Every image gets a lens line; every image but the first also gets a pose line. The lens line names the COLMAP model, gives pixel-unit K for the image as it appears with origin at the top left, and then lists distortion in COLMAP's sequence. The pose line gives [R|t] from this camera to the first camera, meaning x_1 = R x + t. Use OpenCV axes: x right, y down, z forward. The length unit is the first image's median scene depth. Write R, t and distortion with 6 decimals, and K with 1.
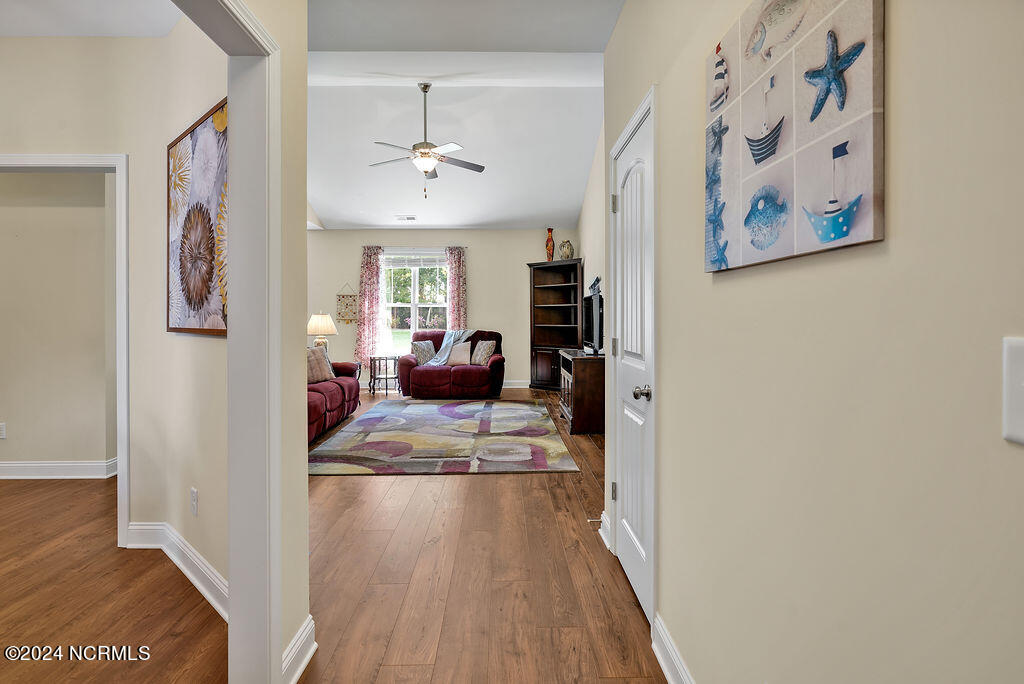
lens RADIAL K [[487.8, 0, 510.6], [0, 487.8, 315.0], [0, 0, 1]] dist [-0.001994, -0.000558]
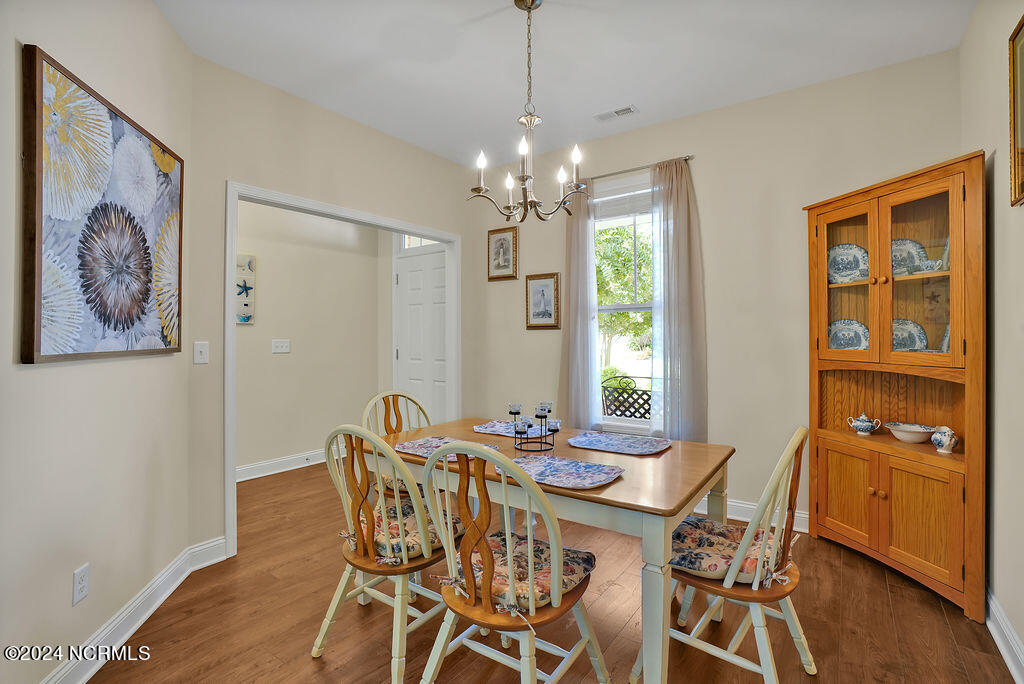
lens RADIAL K [[472.6, 0, 510.8], [0, 472.6, 333.2], [0, 0, 1]] dist [-0.054099, -0.000153]
pose [[-0.808851, 0.004972, 0.587992, -1.627193], [-0.000682, 0.999956, -0.009394, 0.002661], [-0.588013, -0.007999, -0.808812, 1.205971]]
